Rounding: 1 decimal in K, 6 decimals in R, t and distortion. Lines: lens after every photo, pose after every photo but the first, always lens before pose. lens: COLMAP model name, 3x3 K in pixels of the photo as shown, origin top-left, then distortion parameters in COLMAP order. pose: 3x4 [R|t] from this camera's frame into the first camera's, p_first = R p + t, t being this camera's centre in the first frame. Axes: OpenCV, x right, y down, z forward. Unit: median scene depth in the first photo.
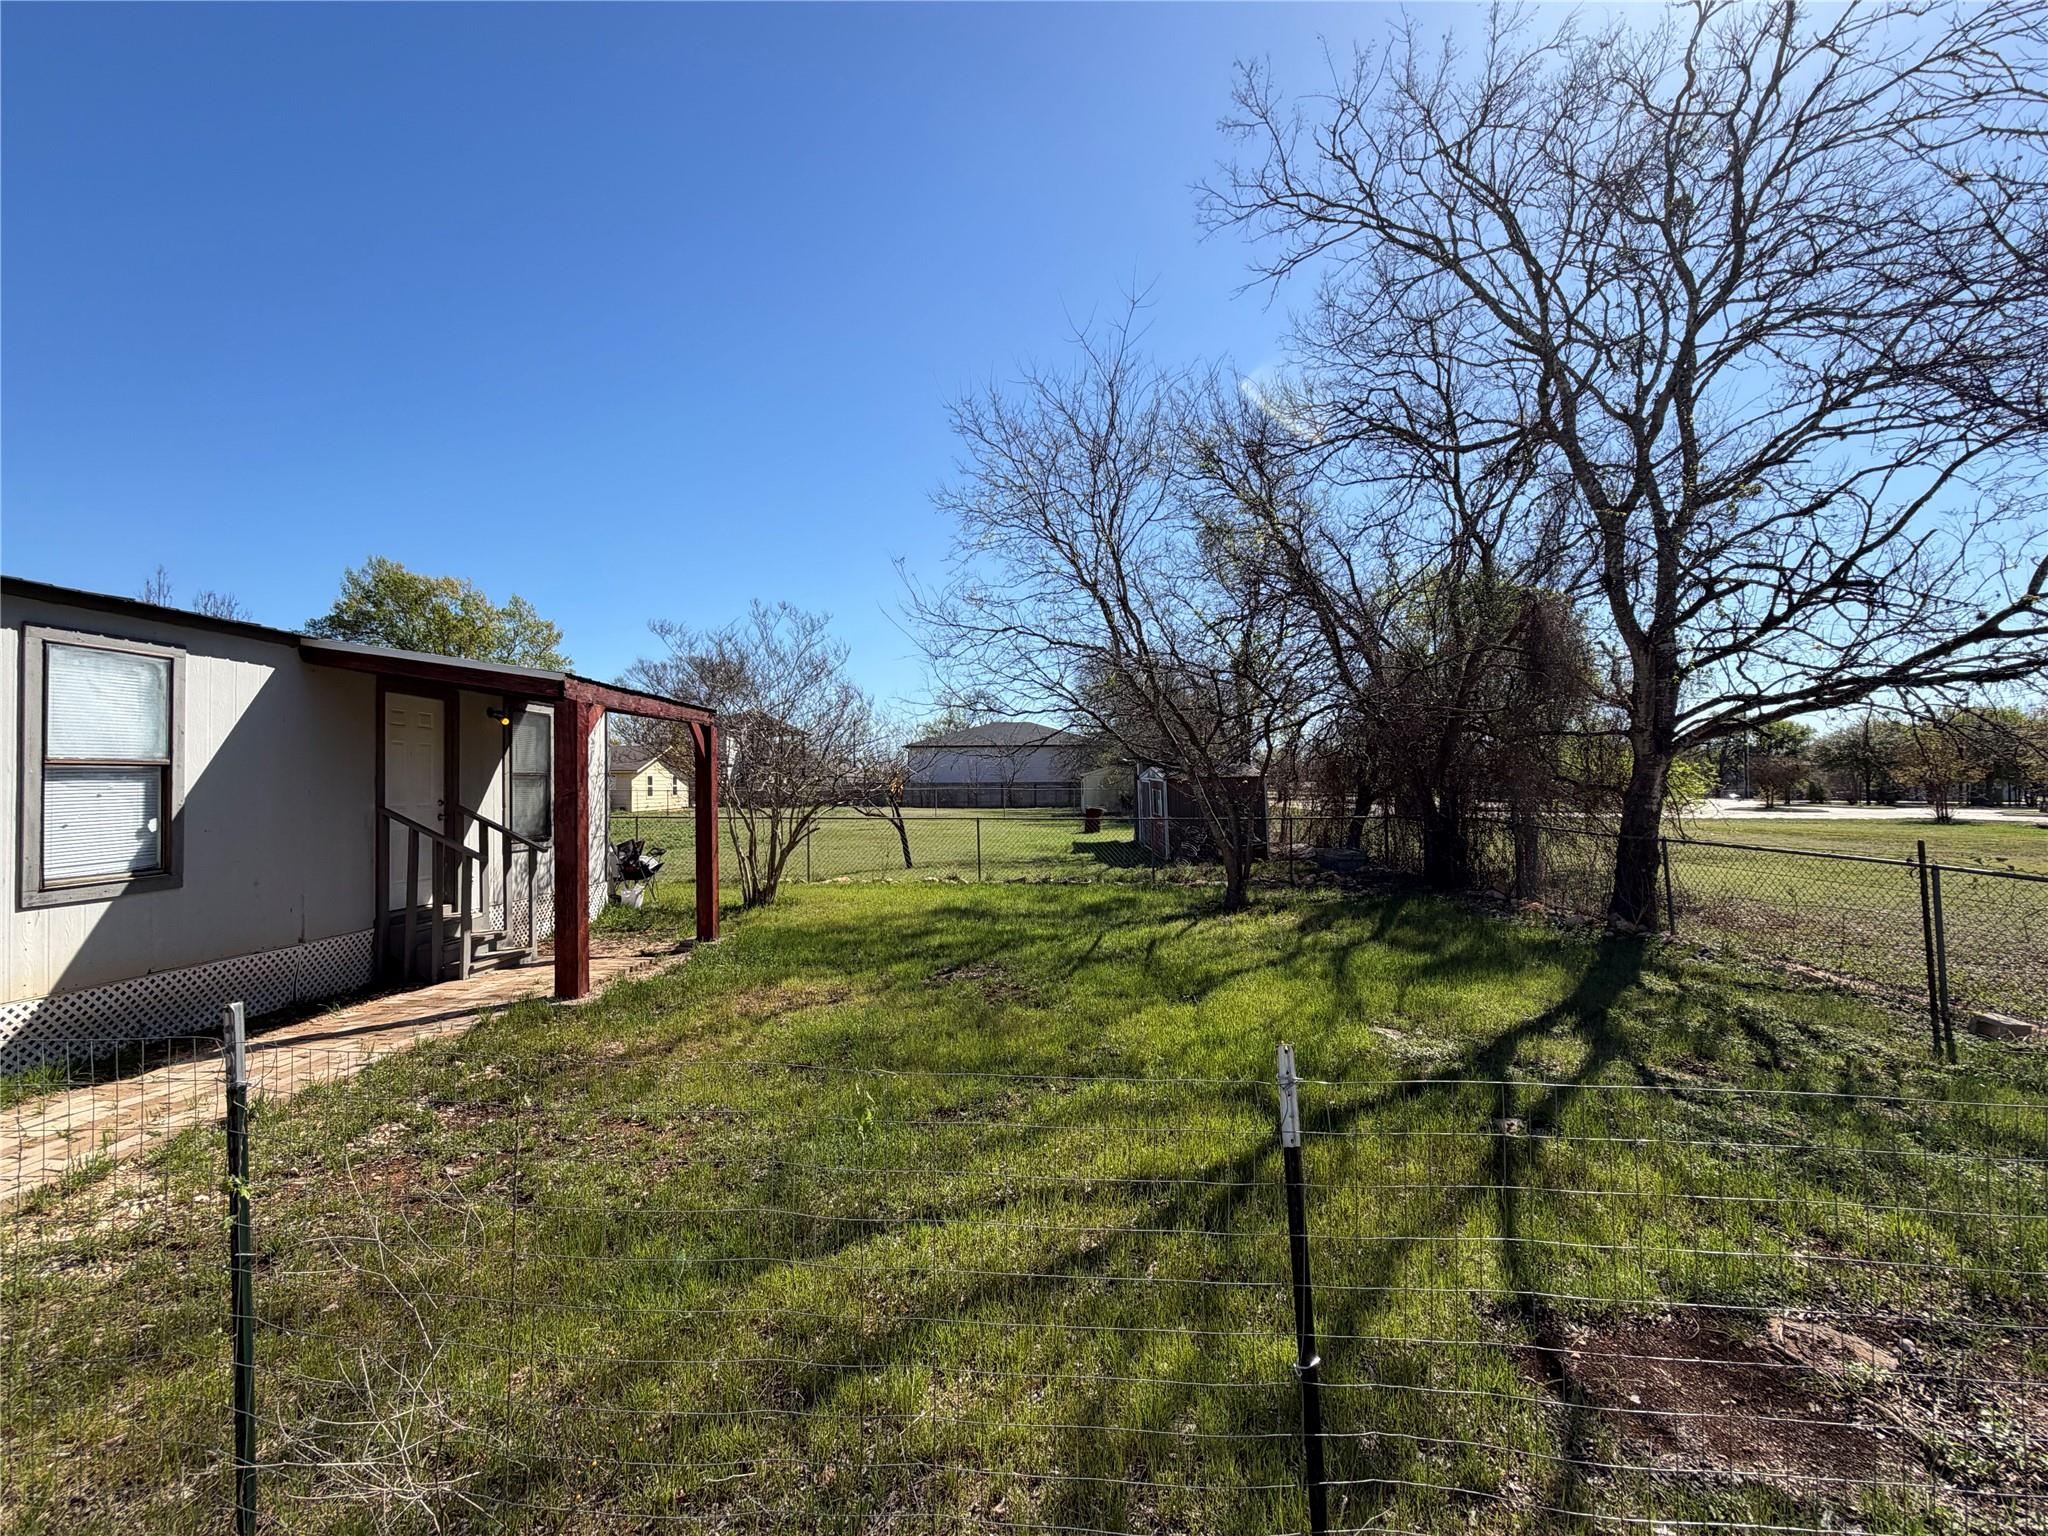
lens RADIAL K [[902.5, 0, 1027.3], [0, 902.5, 767.5], [0, 0, 1]] dist [0.003737, -0.000027]
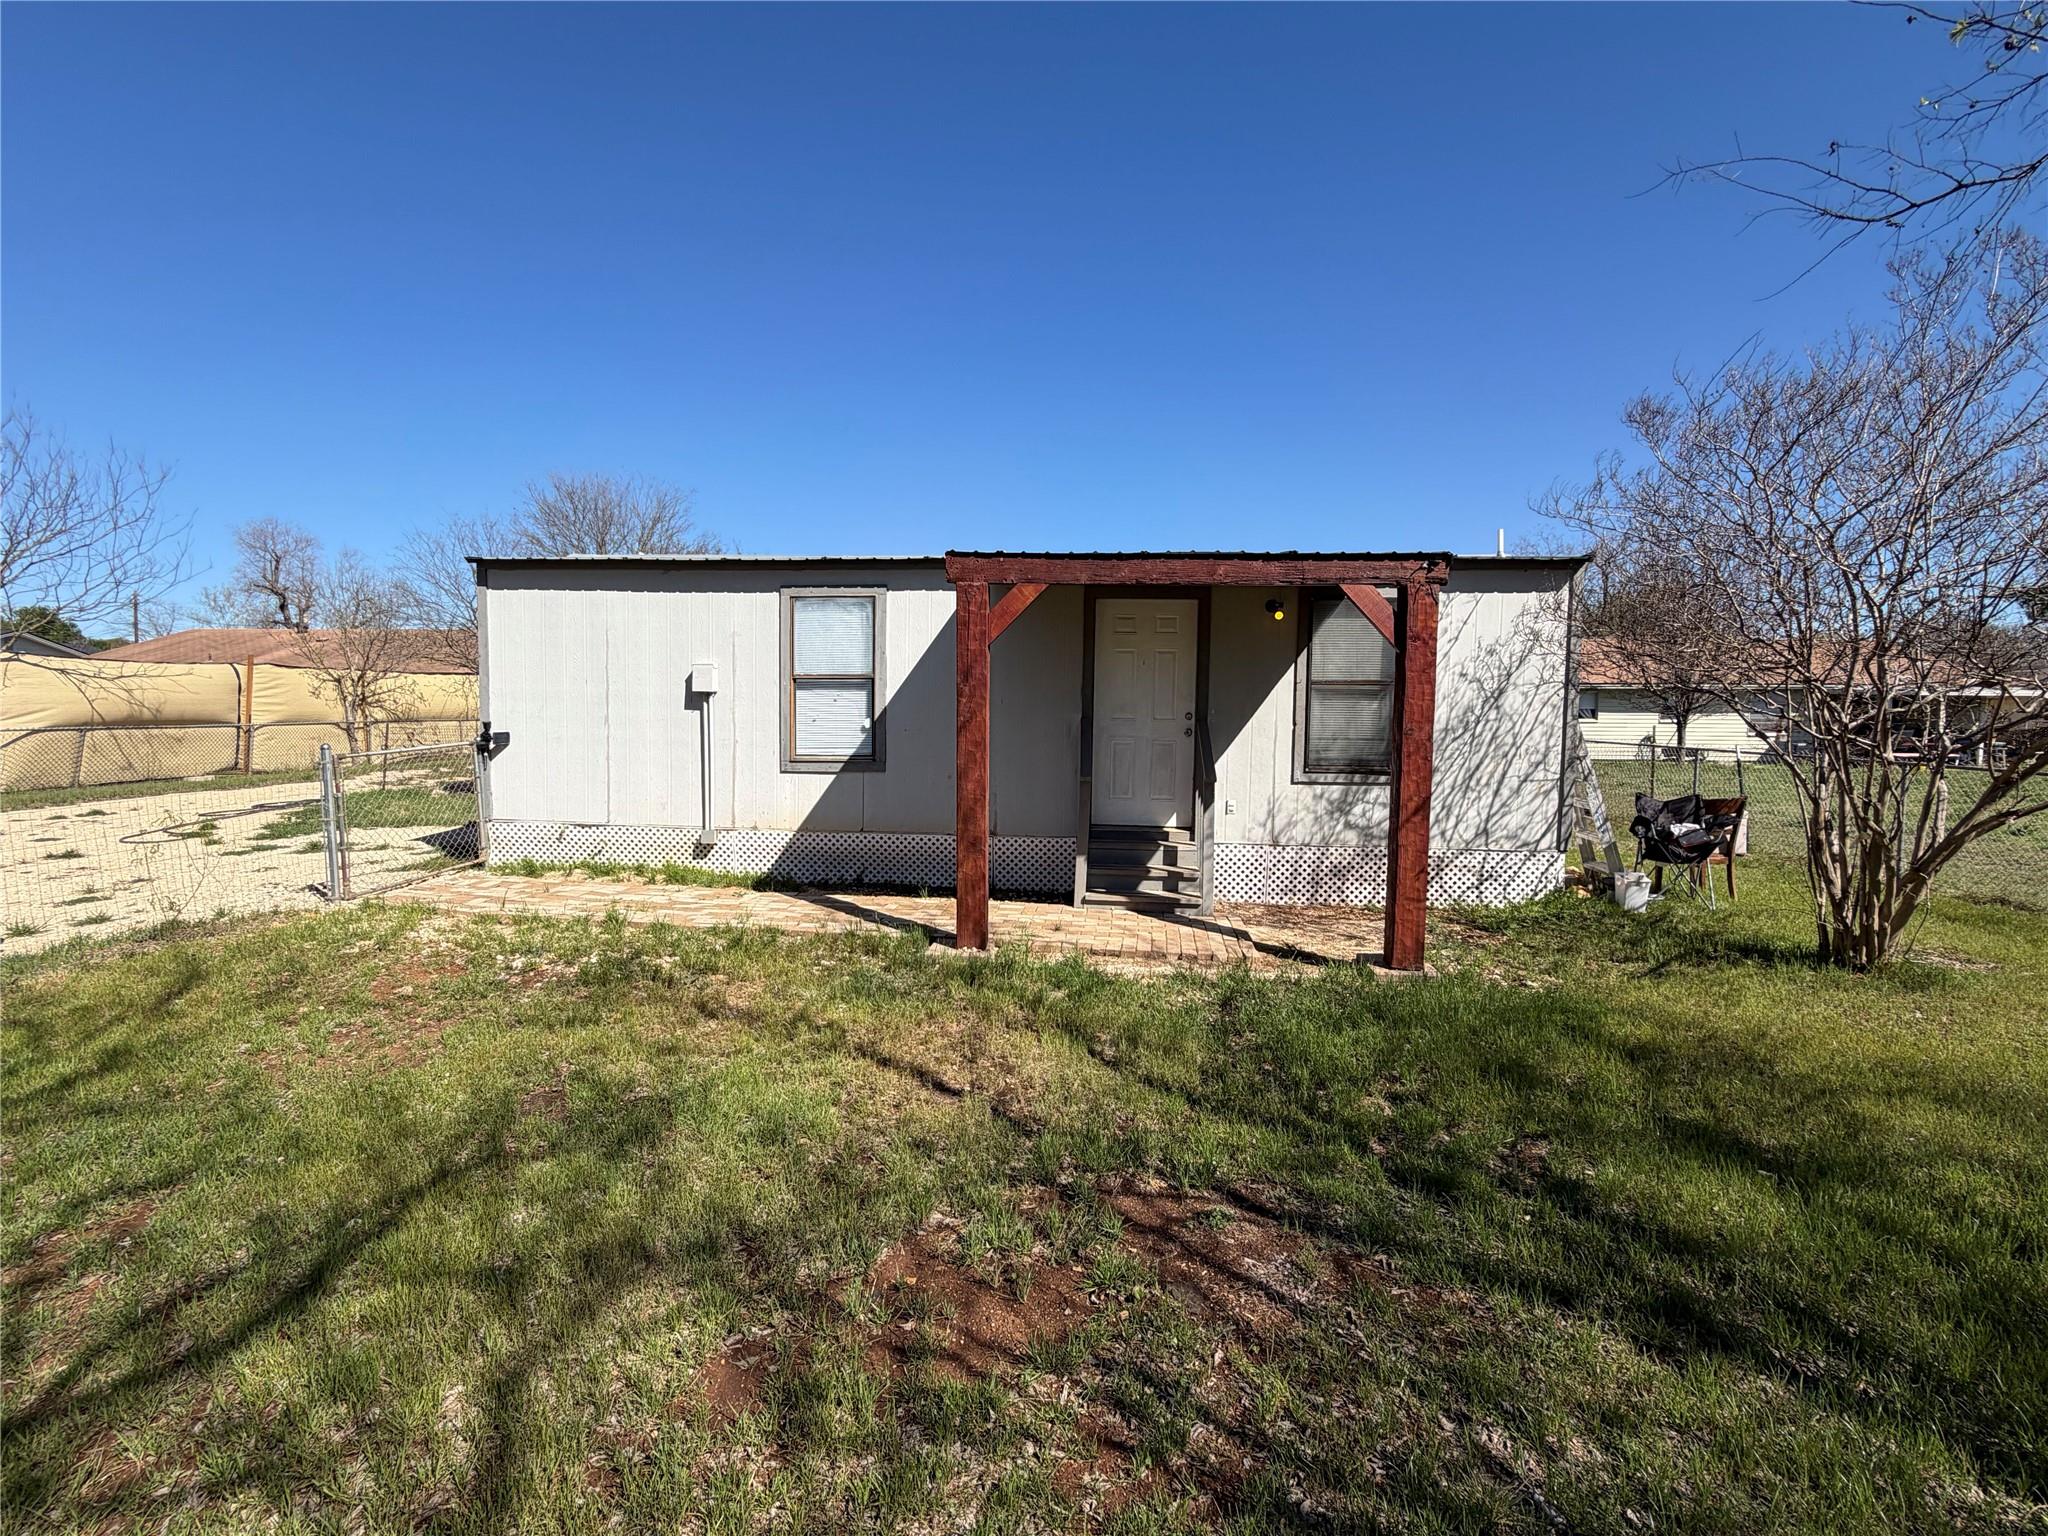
lens RADIAL K [[902.5, 0, 1027.3], [0, 902.5, 767.5], [0, 0, 1]] dist [0.003737, -0.000027]
pose [[-0.060382, 0.077385, -0.995171, 0.355579], [0.011876, 0.996975, 0.076805, 0.028609], [0.998105, -0.007181, -0.061119, 1.273596]]
